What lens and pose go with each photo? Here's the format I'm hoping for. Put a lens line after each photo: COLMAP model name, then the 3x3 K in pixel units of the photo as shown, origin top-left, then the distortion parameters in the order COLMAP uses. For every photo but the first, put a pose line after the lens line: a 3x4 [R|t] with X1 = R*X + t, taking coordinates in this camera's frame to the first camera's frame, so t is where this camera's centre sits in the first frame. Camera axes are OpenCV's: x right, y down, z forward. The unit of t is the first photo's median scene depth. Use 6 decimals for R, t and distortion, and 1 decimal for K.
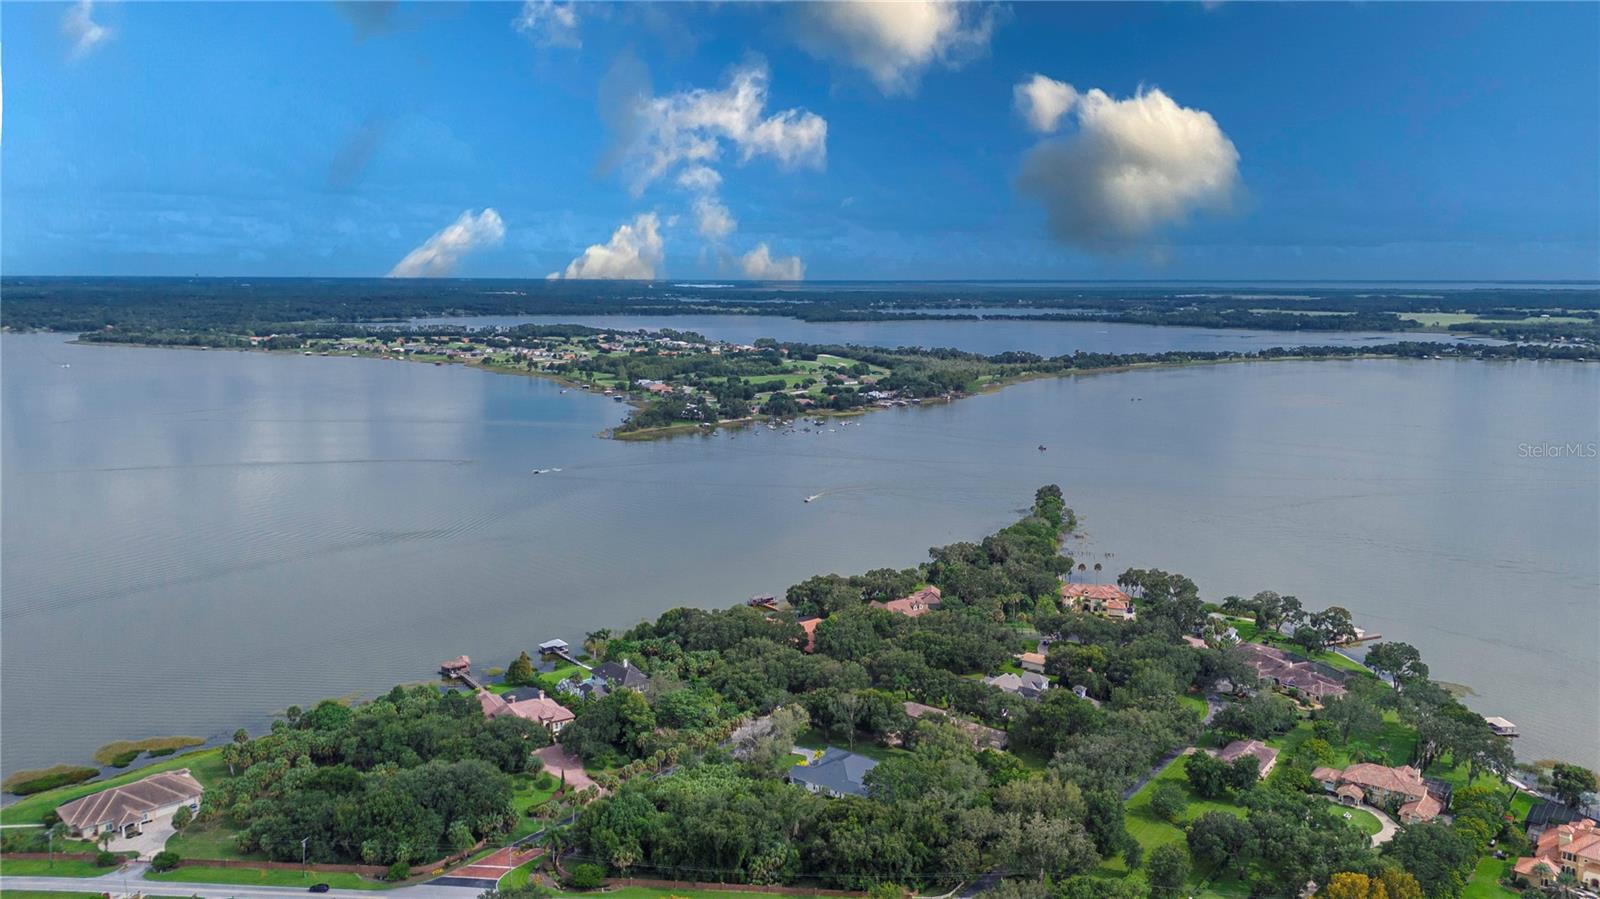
lens RADIAL K [[1177.2, 0, 795.8], [0, 1177.2, 450.7], [0, 0, 1]] dist [0.068960, -0.062235]
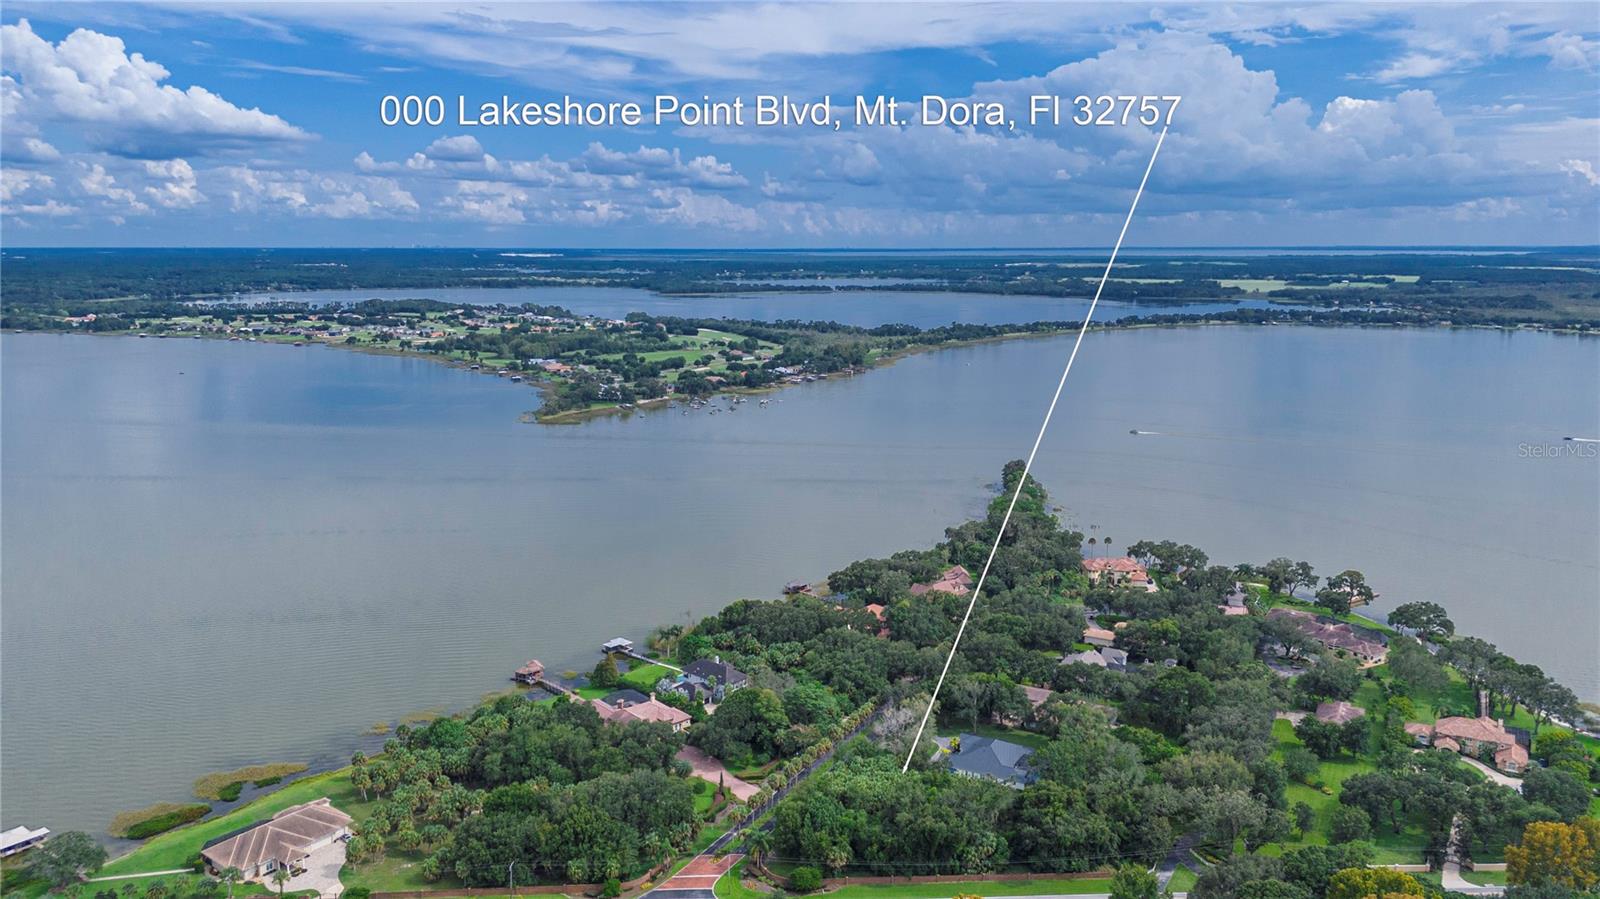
lens RADIAL K [[1177.2, 0, 804.1], [0, 1177.2, 455.0], [0, 0, 1]] dist [0.068960, -0.062235]
pose [[0.989117, -0.030200, 0.143999, -0.186750], [0.025999, 0.999182, 0.030966, -0.019384], [-0.144817, -0.026885, 0.989093, 0.008400]]
